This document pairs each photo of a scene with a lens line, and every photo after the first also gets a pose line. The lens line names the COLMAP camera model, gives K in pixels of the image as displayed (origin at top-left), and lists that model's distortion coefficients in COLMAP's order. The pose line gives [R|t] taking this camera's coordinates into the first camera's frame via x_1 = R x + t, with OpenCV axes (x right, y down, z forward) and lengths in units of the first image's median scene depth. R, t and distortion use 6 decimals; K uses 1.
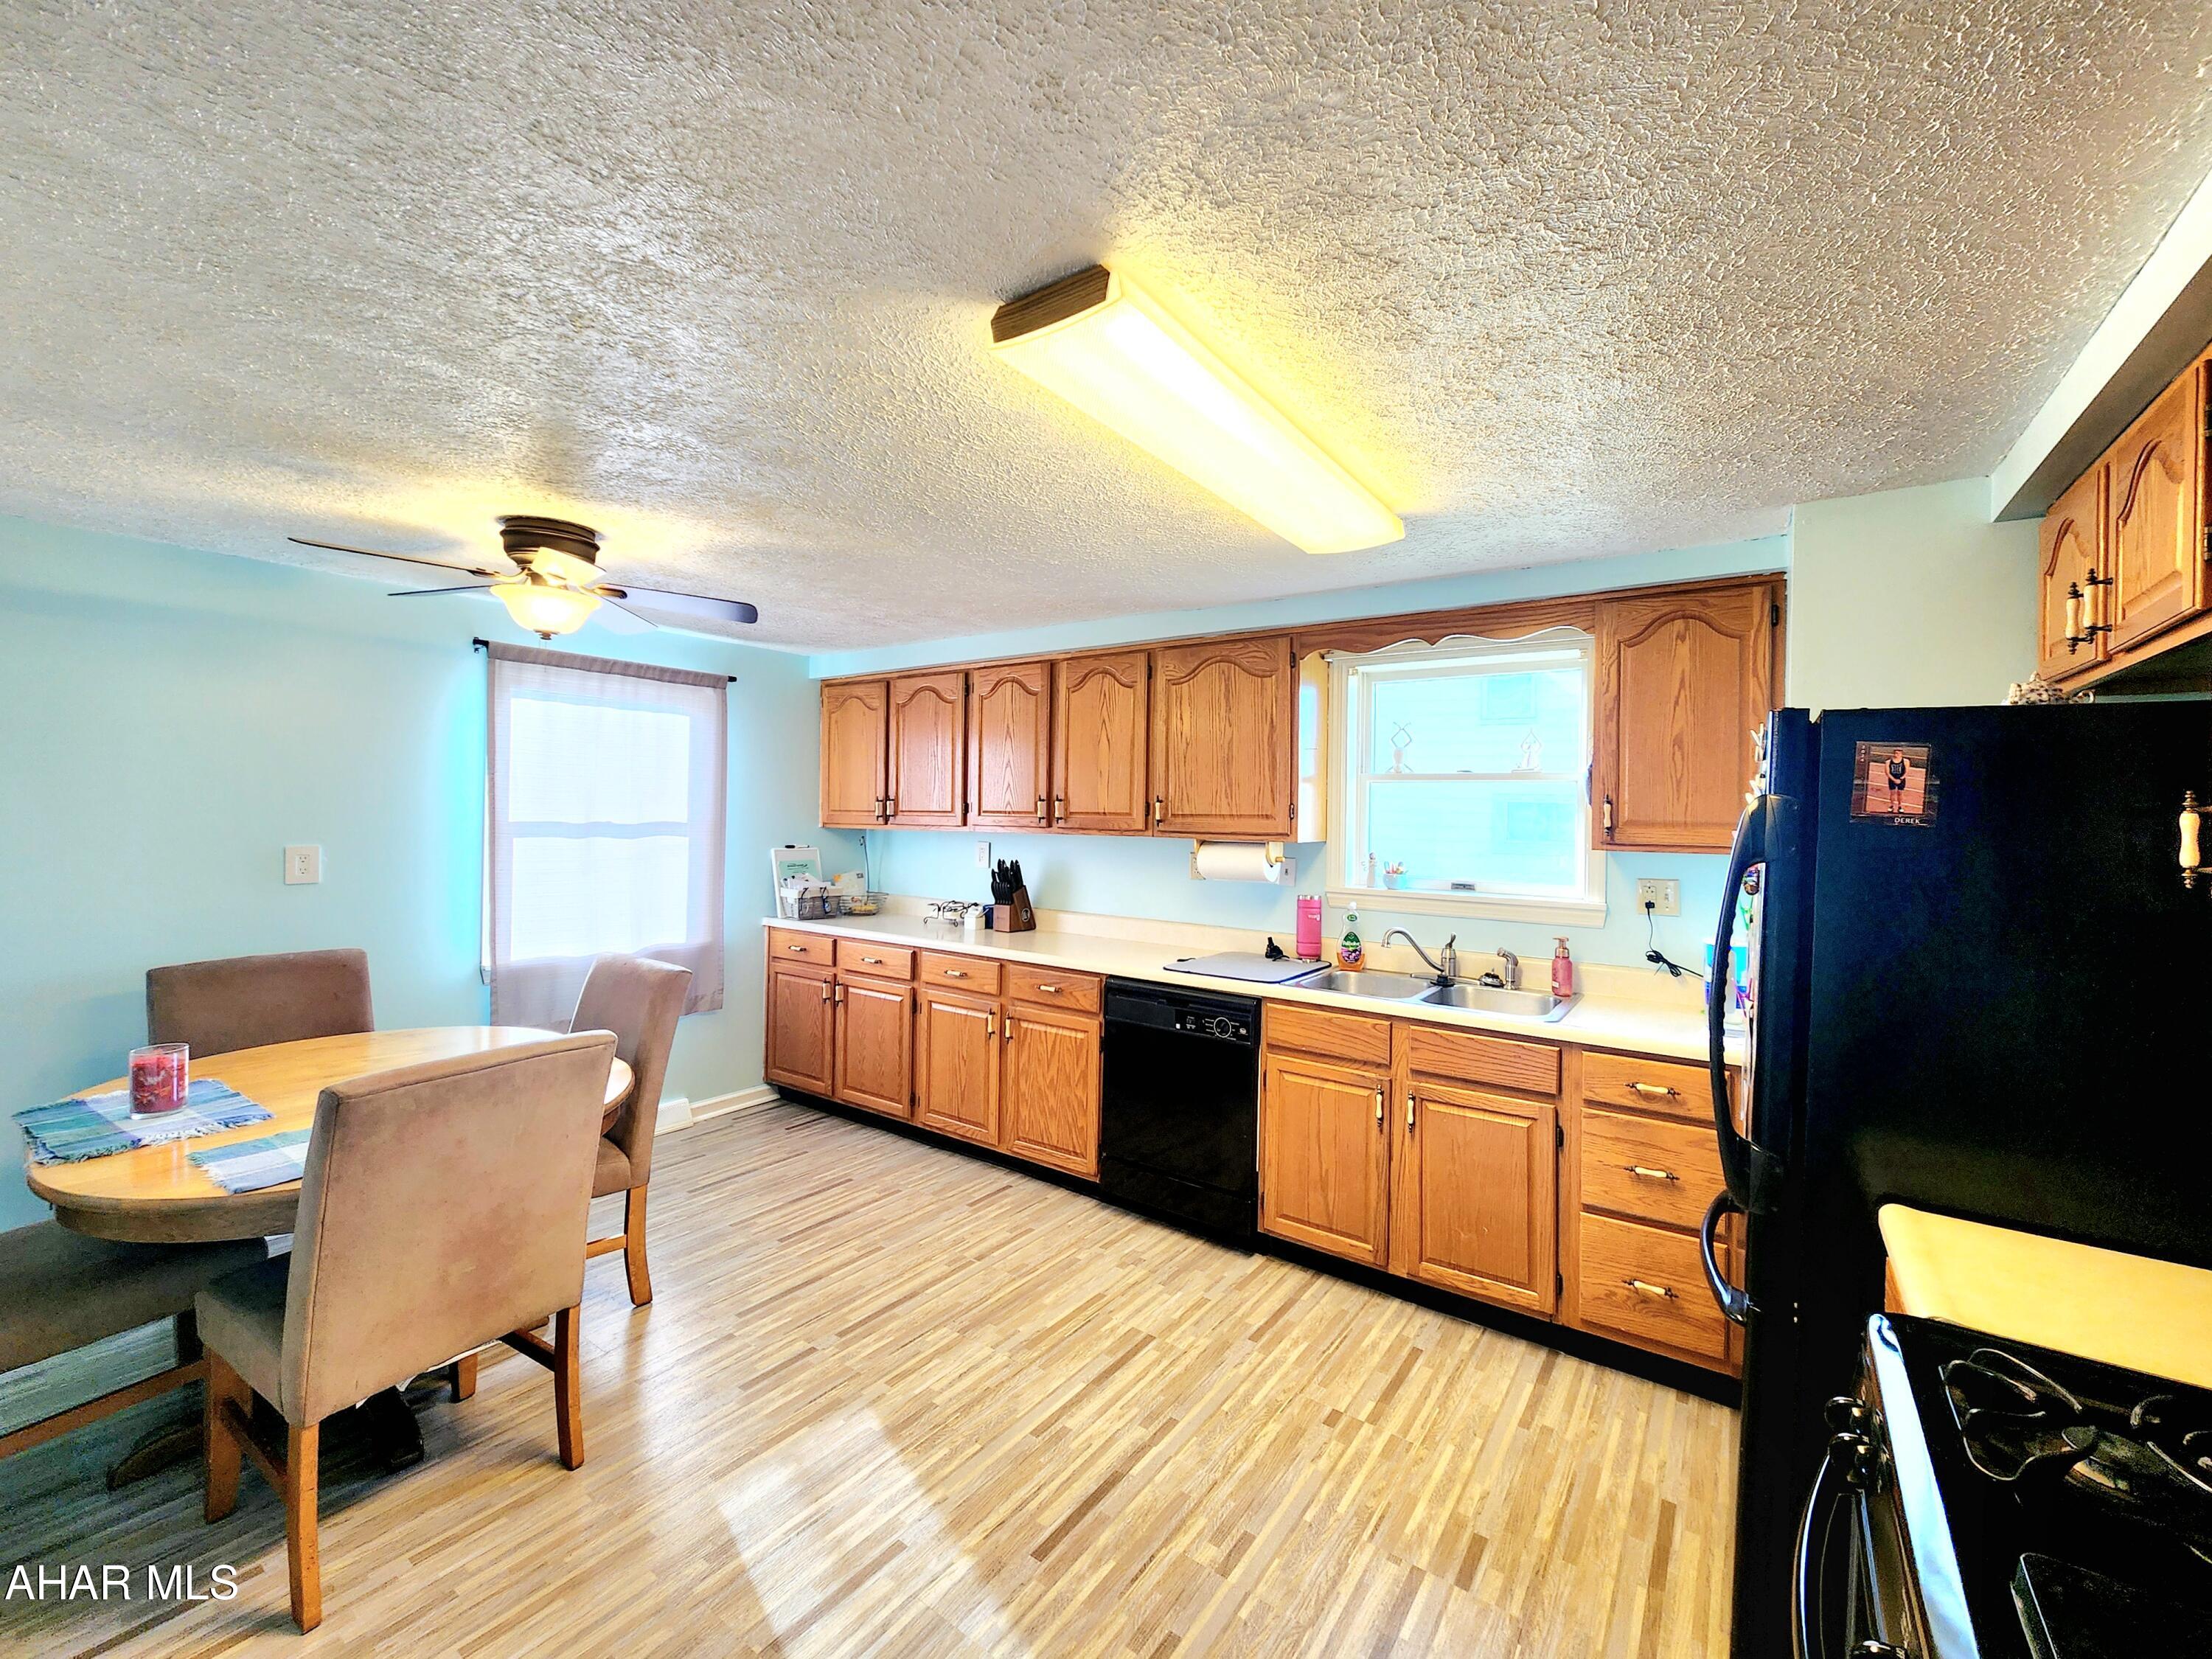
lens RADIAL K [[910.5, 0, 1100.5], [0, 910.5, 809.1], [0, 0, 1]] dist [-0.000269, -0.000552]
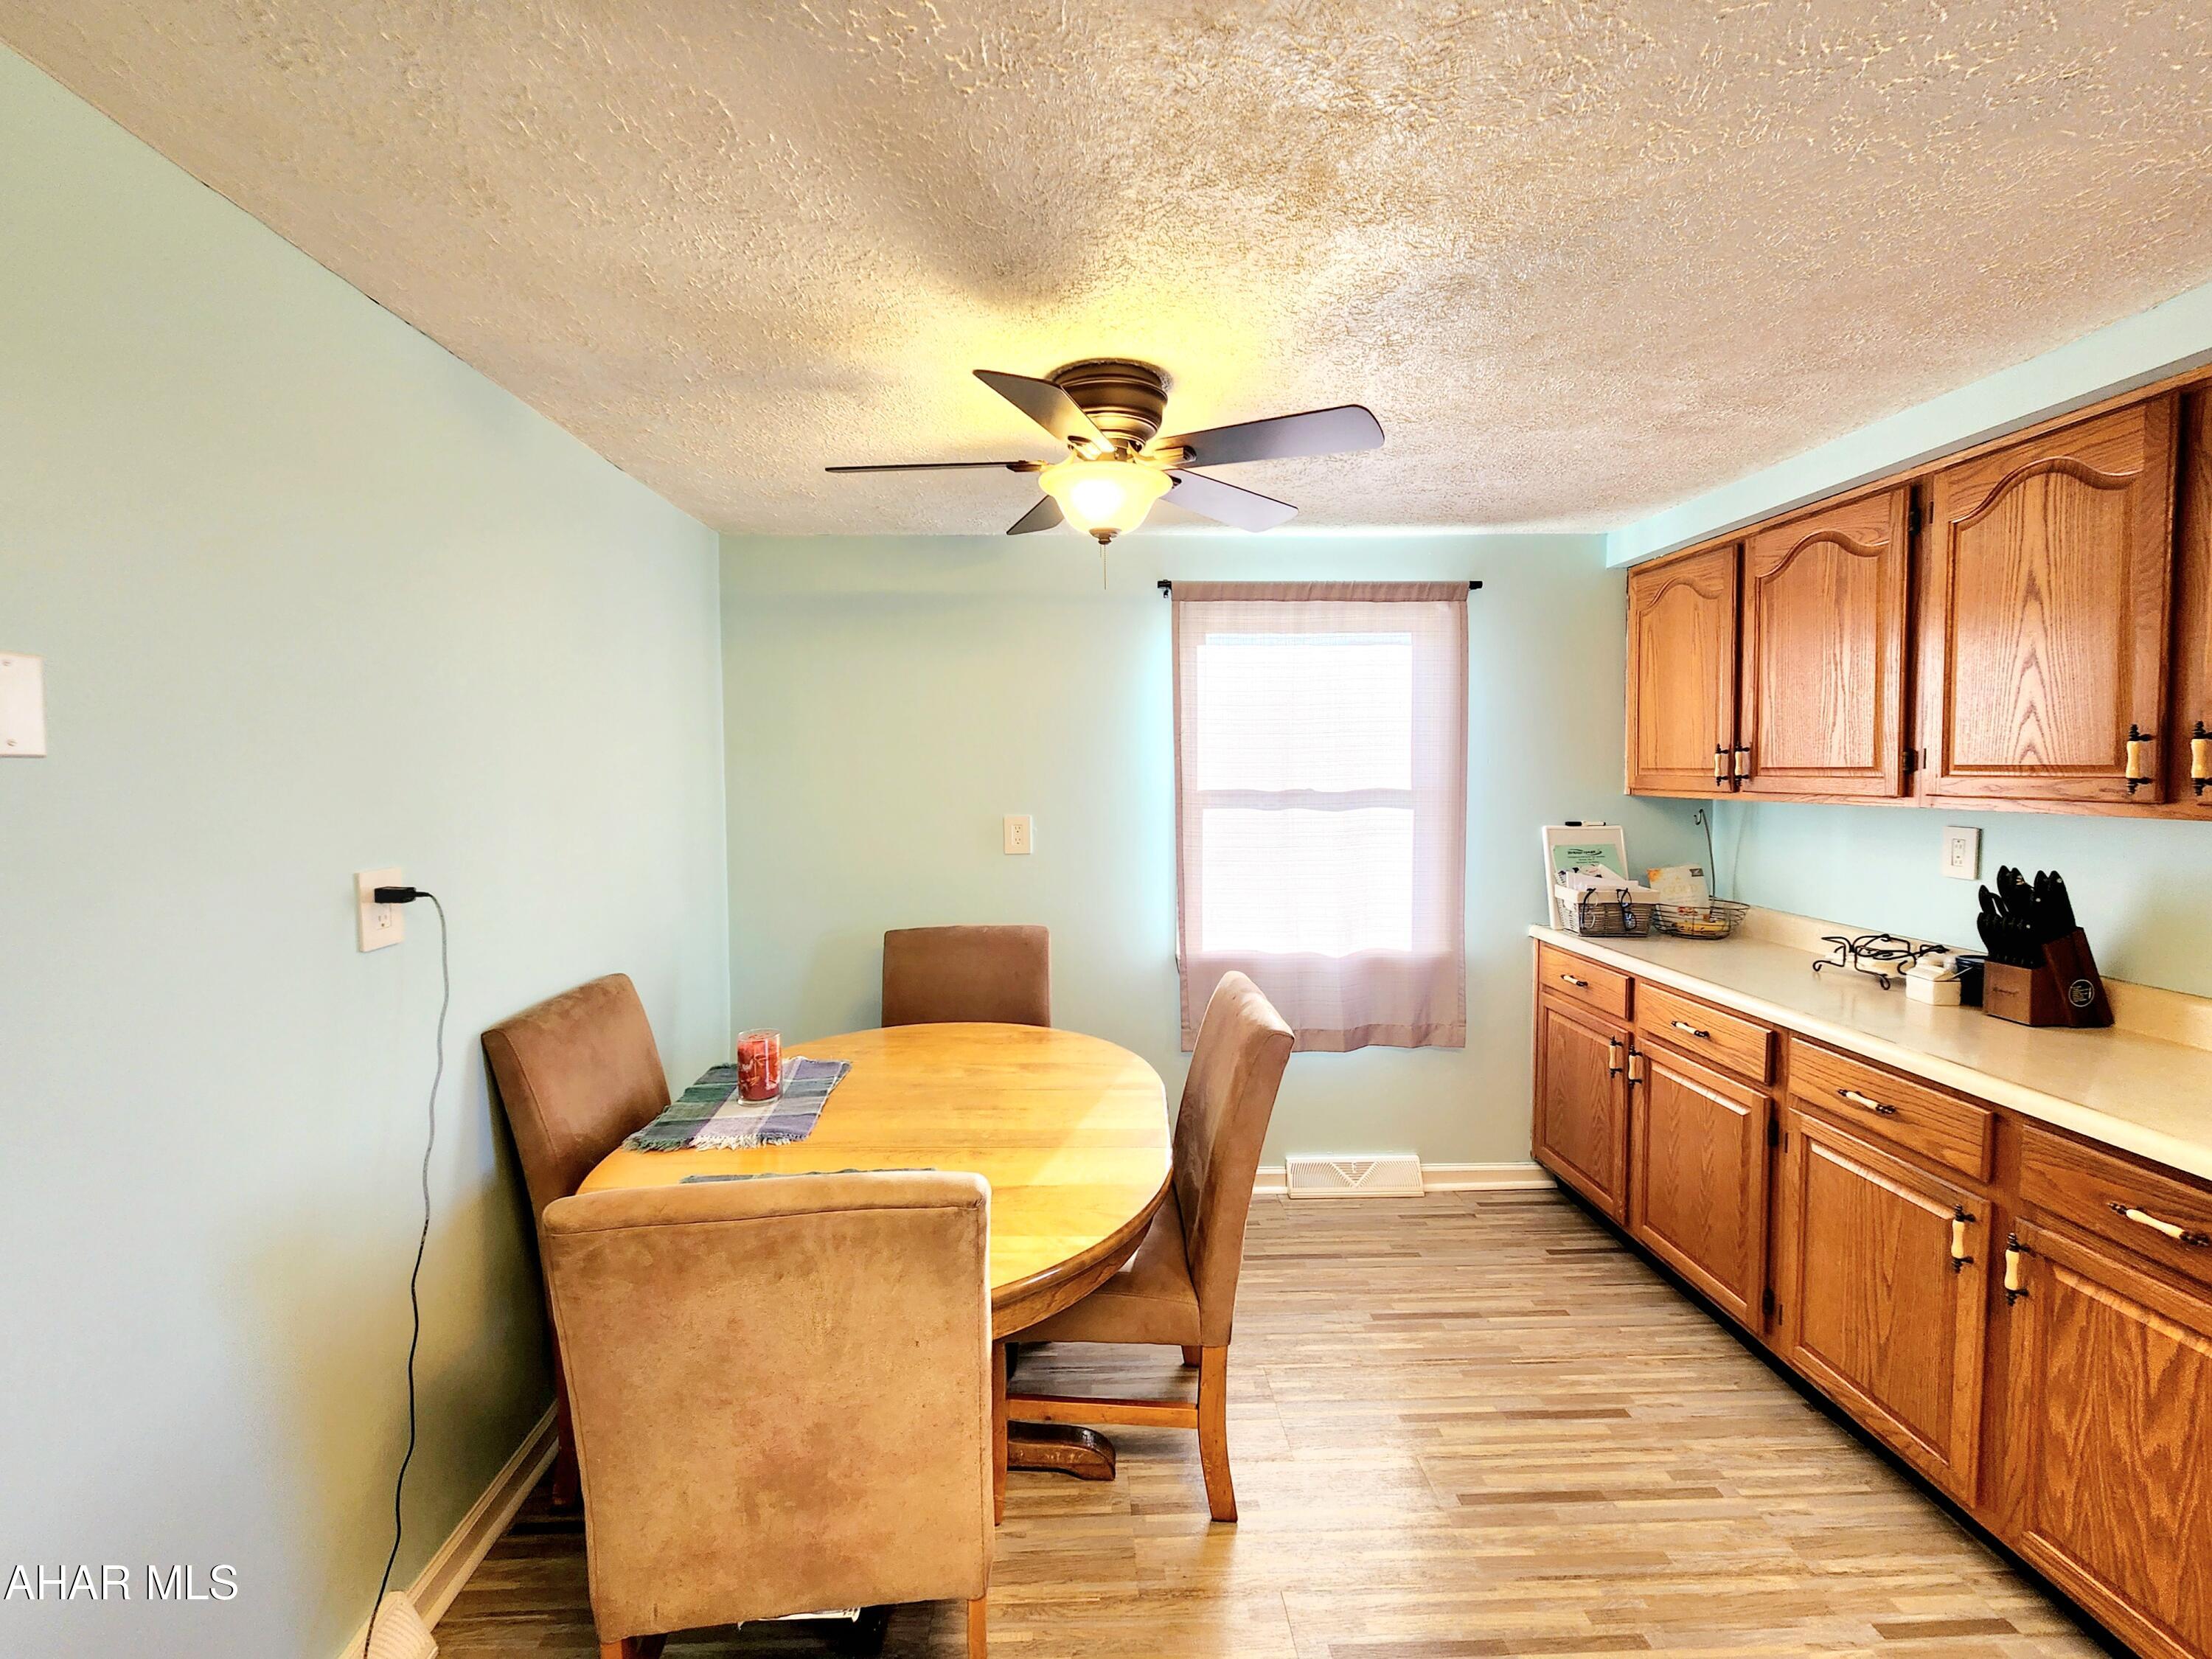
lens RADIAL K [[913.4, 0, 1090.0], [0, 913.4, 807.1], [0, 0, 1]] dist [-0.000774, -0.002712]
pose [[0.609484, 0.015307, -0.792650, -0.030448], [0.019710, 0.999212, 0.034451, -0.002145], [0.792553, -0.036620, 0.608702, 0.399770]]
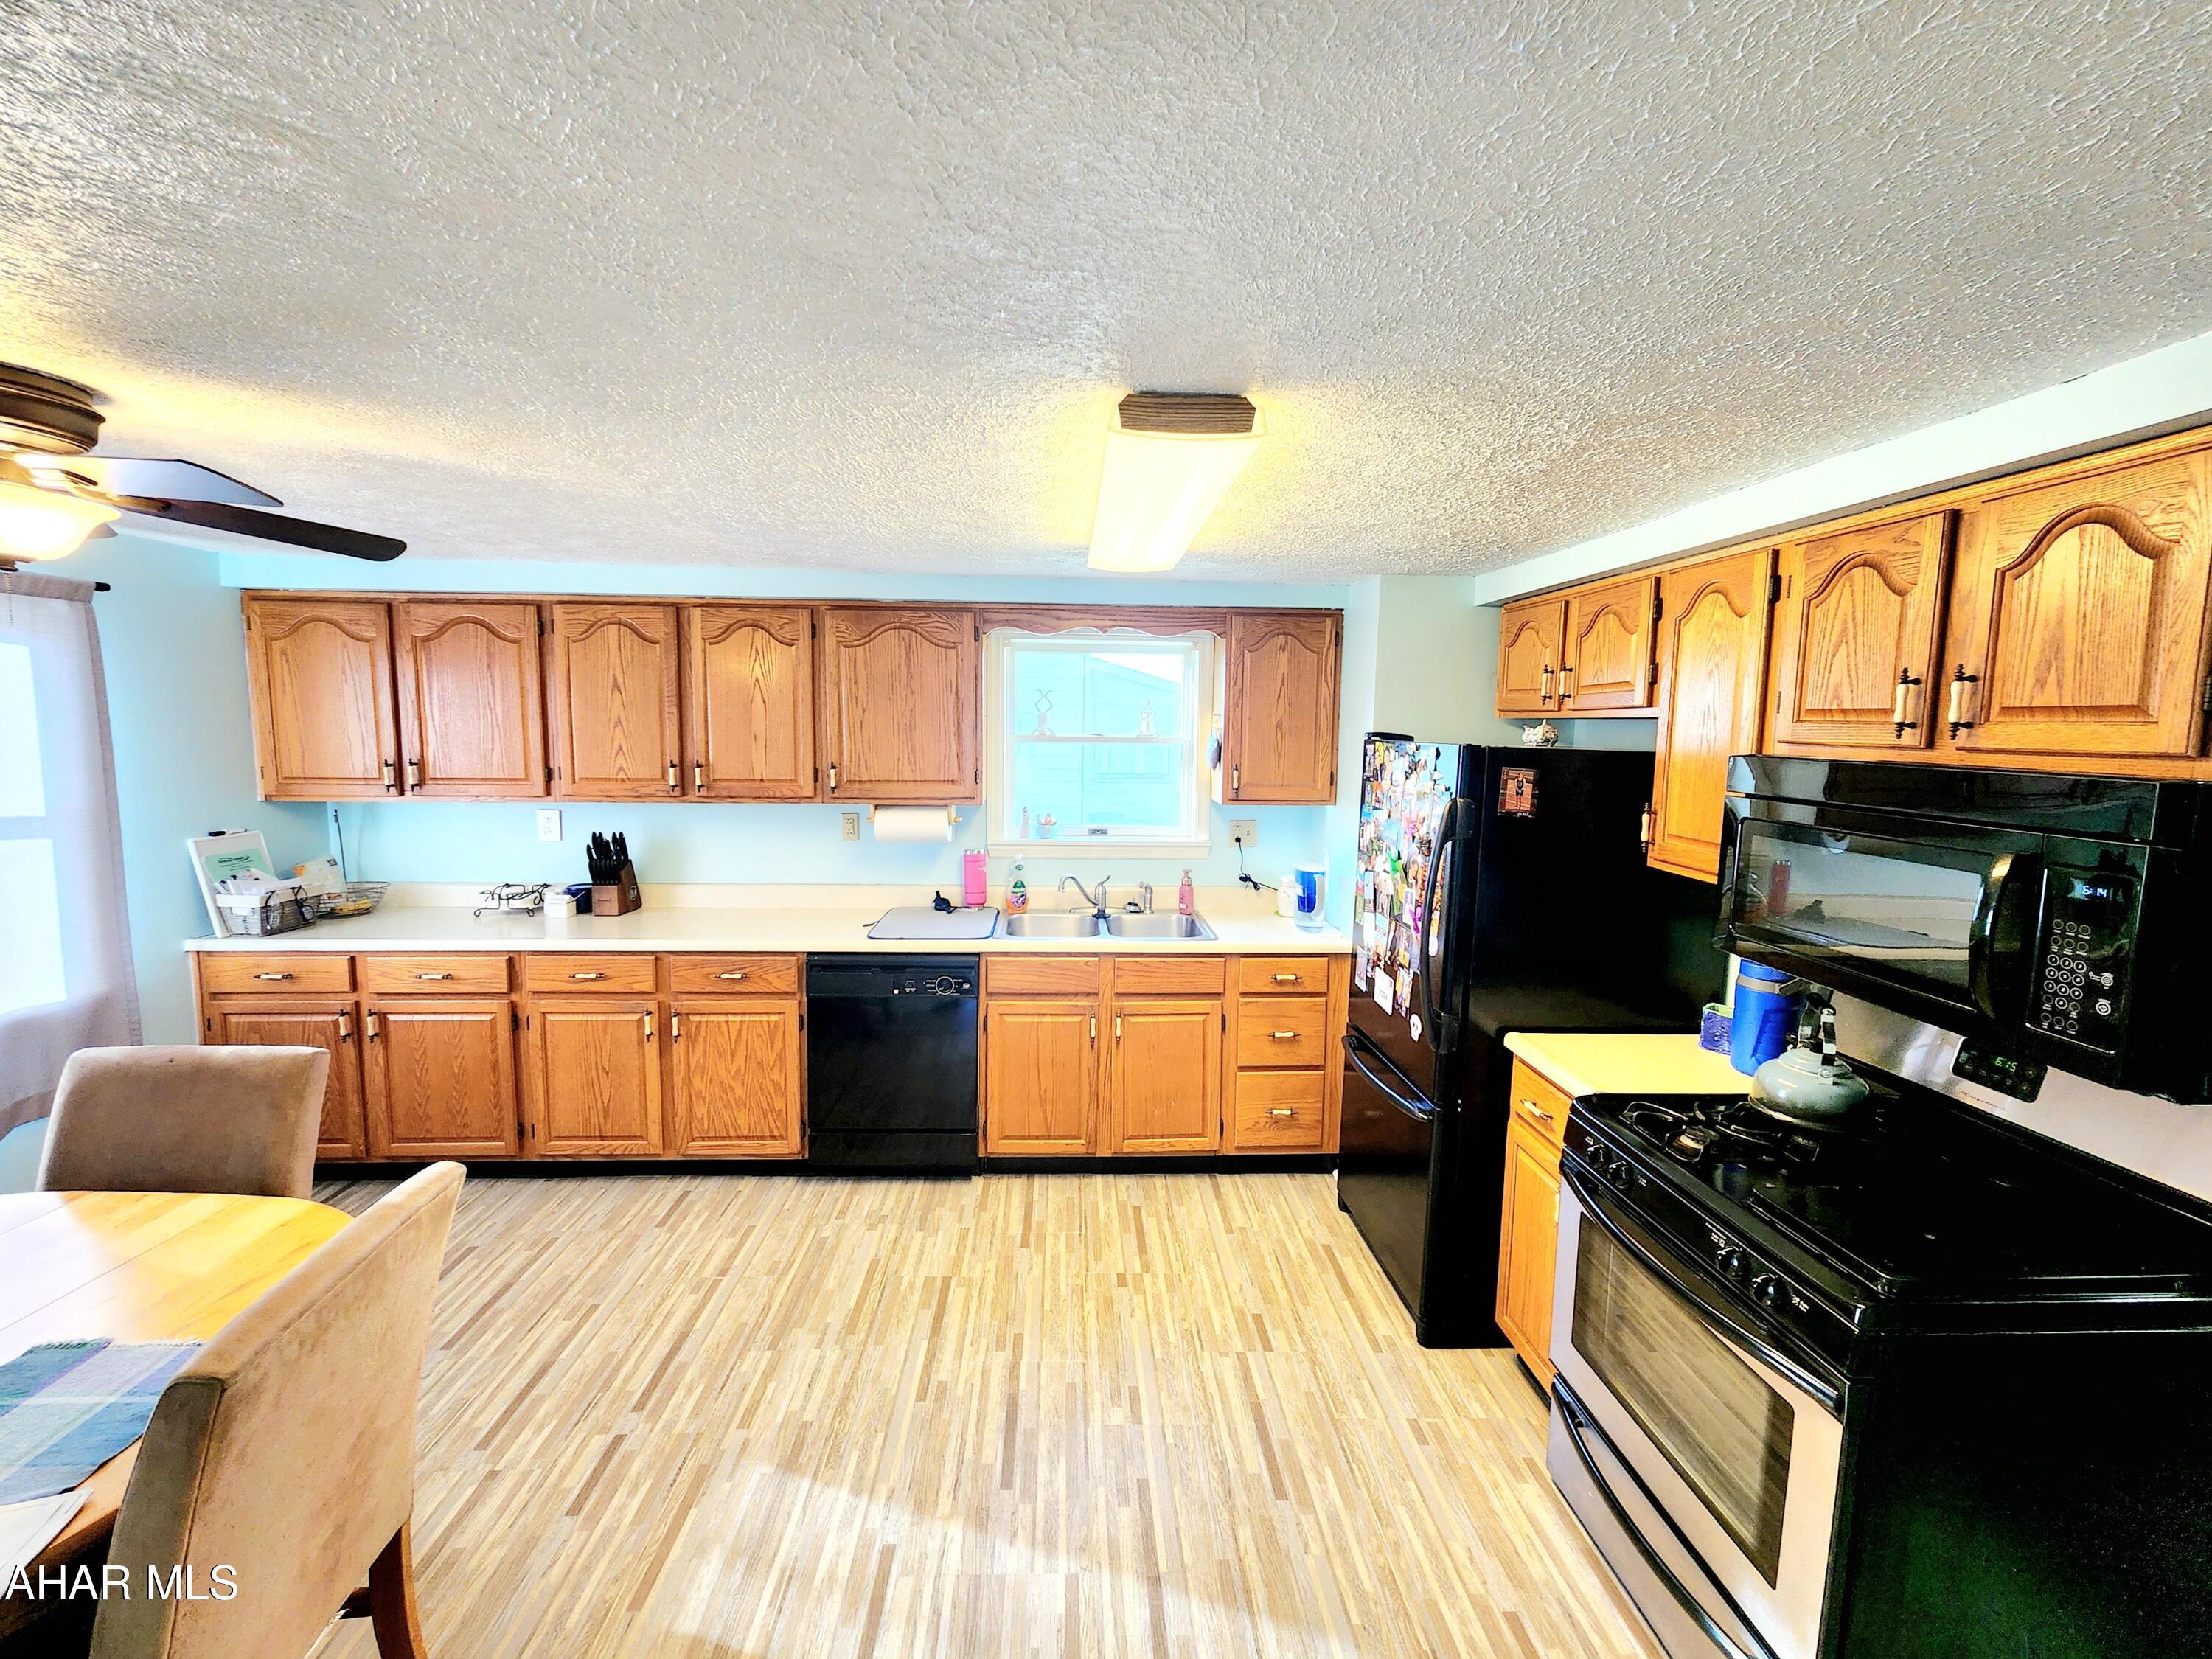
lens RADIAL K [[910.5, 0, 1100.5], [0, 910.5, 809.1], [0, 0, 1]] dist [-0.000269, -0.000552]
pose [[0.788101, -0.067918, 0.611787, -0.306333], [-0.000737, 0.993789, 0.111276, -0.072423], [-0.615545, -0.088148, 0.783156, 0.056987]]
